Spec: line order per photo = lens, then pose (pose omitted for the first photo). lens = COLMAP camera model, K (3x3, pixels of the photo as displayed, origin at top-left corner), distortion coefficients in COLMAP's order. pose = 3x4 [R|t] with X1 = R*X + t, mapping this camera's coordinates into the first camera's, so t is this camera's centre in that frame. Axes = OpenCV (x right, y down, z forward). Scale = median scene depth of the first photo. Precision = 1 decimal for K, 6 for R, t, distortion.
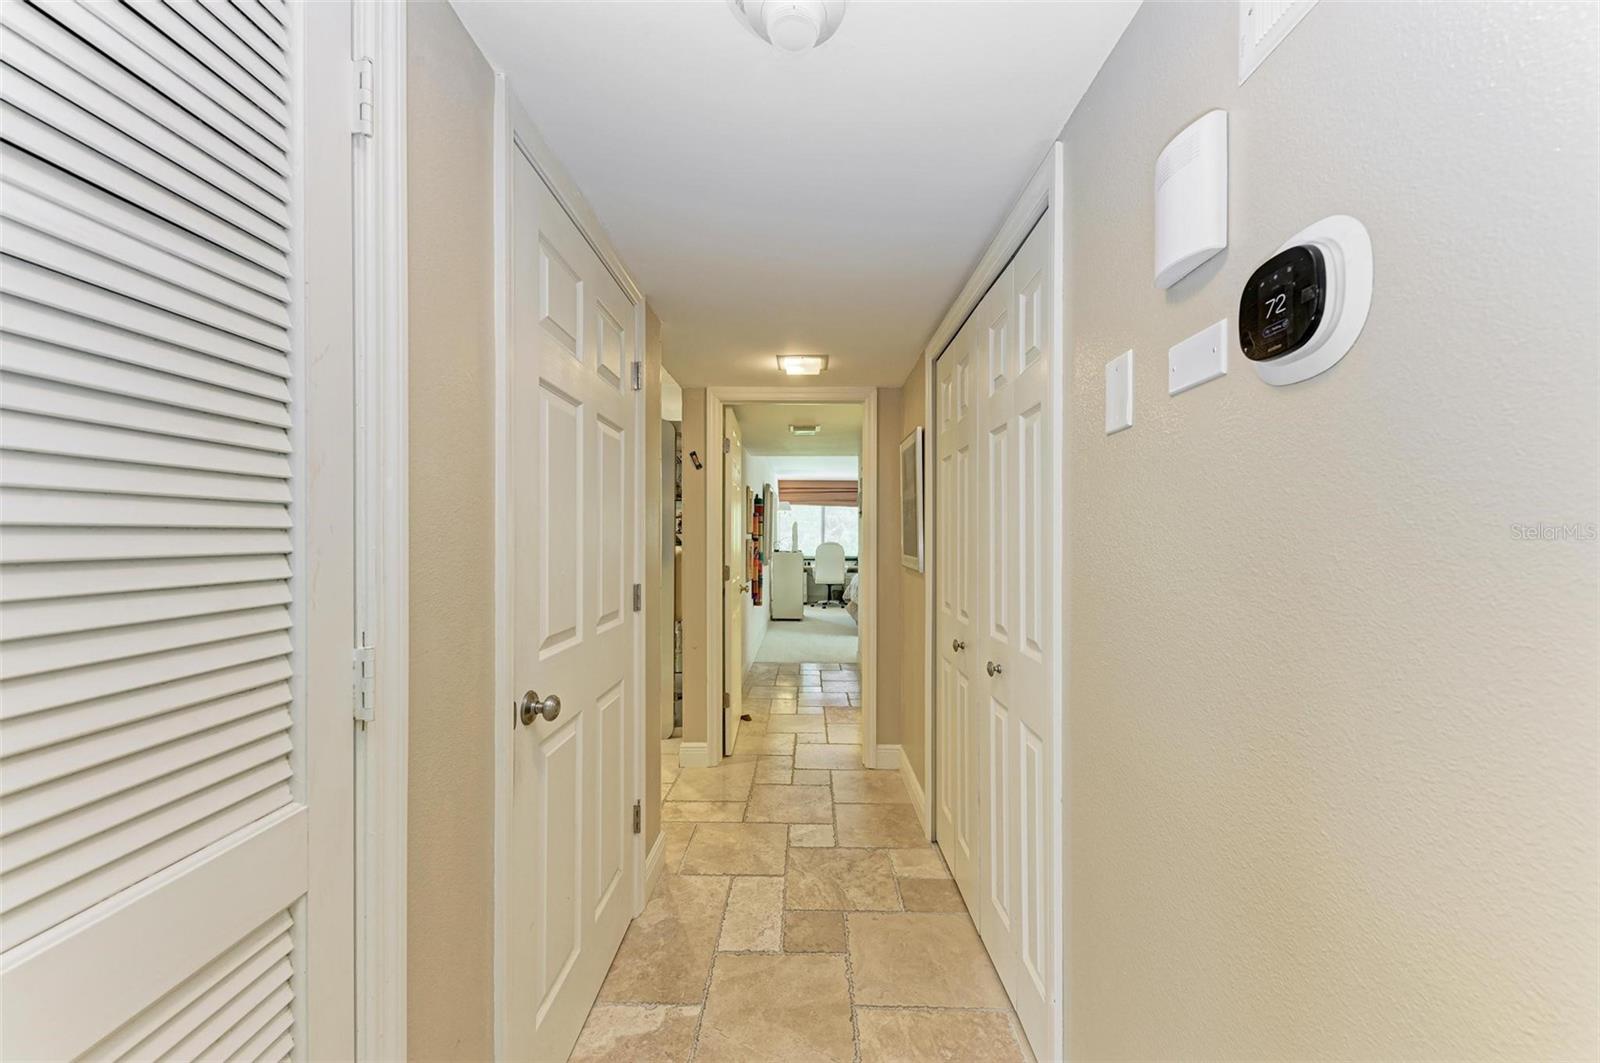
lens RADIAL K [[572.6, 0, 804.2], [0, 572.6, 536.9], [0, 0, 1]] dist [0.021557, -0.009122]
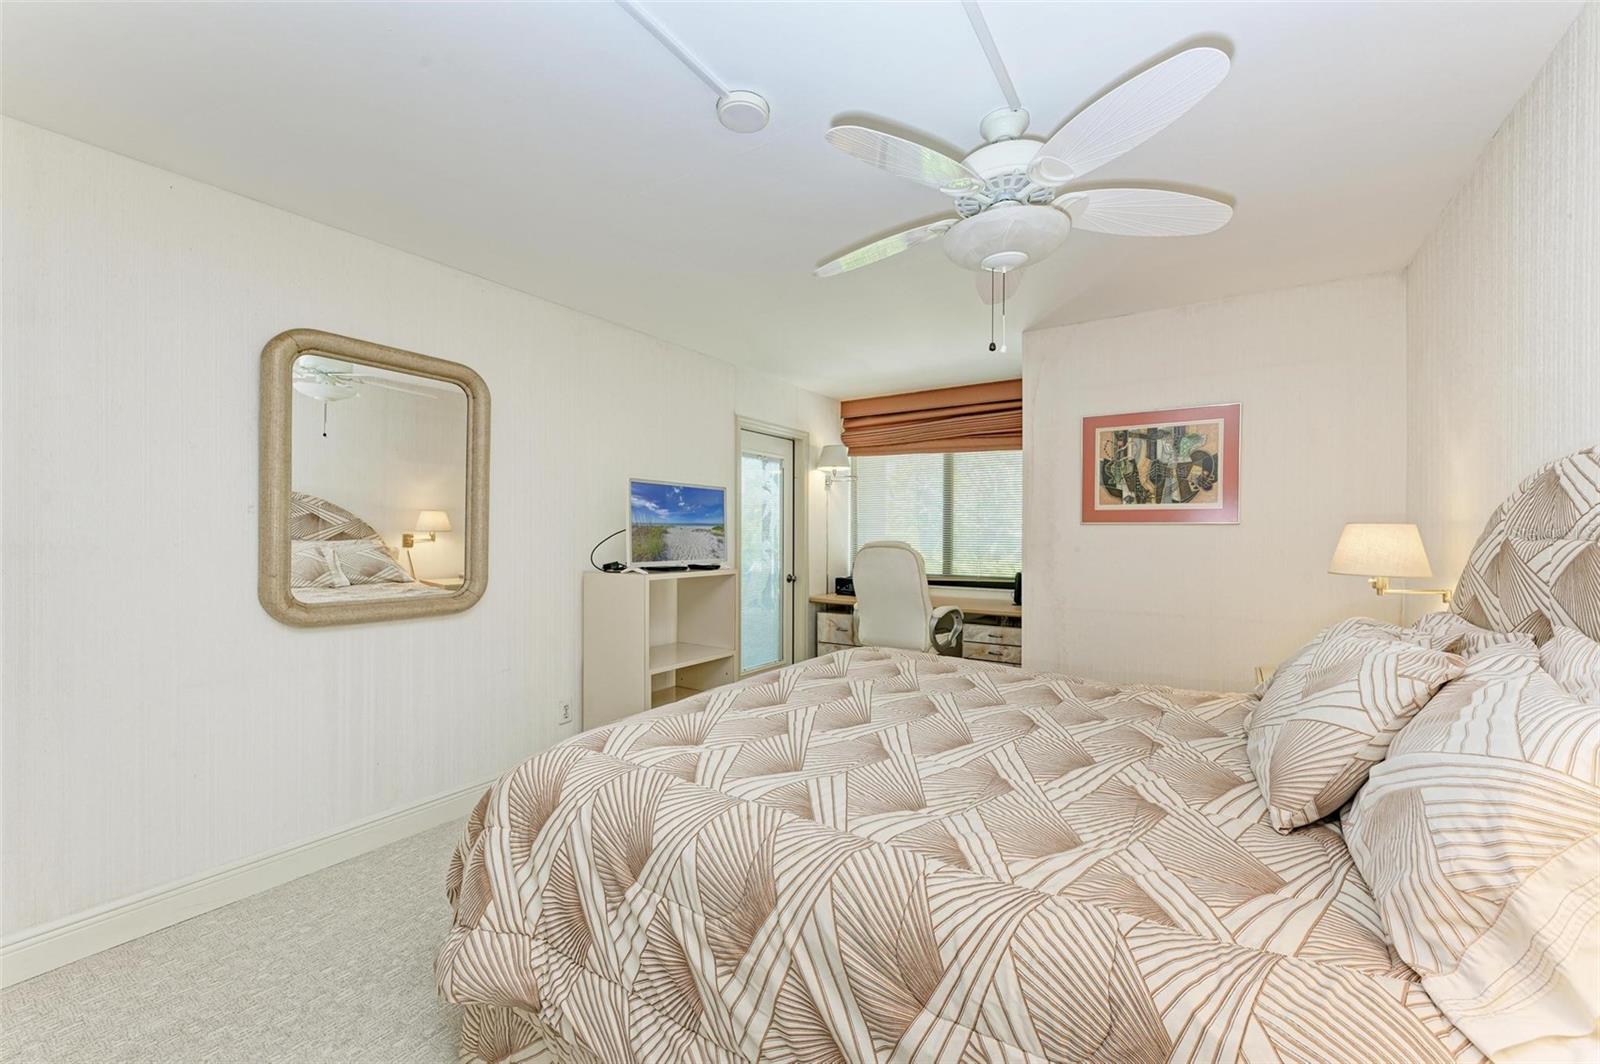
lens RADIAL K [[645.4, 0, 800.0], [0, 645.4, 532.0], [0, 0, 1]] dist [-0.000455, -0.000077]
pose [[0.842136, -0.002855, -0.539258, 0.223007], [-0.000666, 0.999980, -0.006334, 0.006812], [0.539265, 0.005693, 0.842117, 0.609937]]
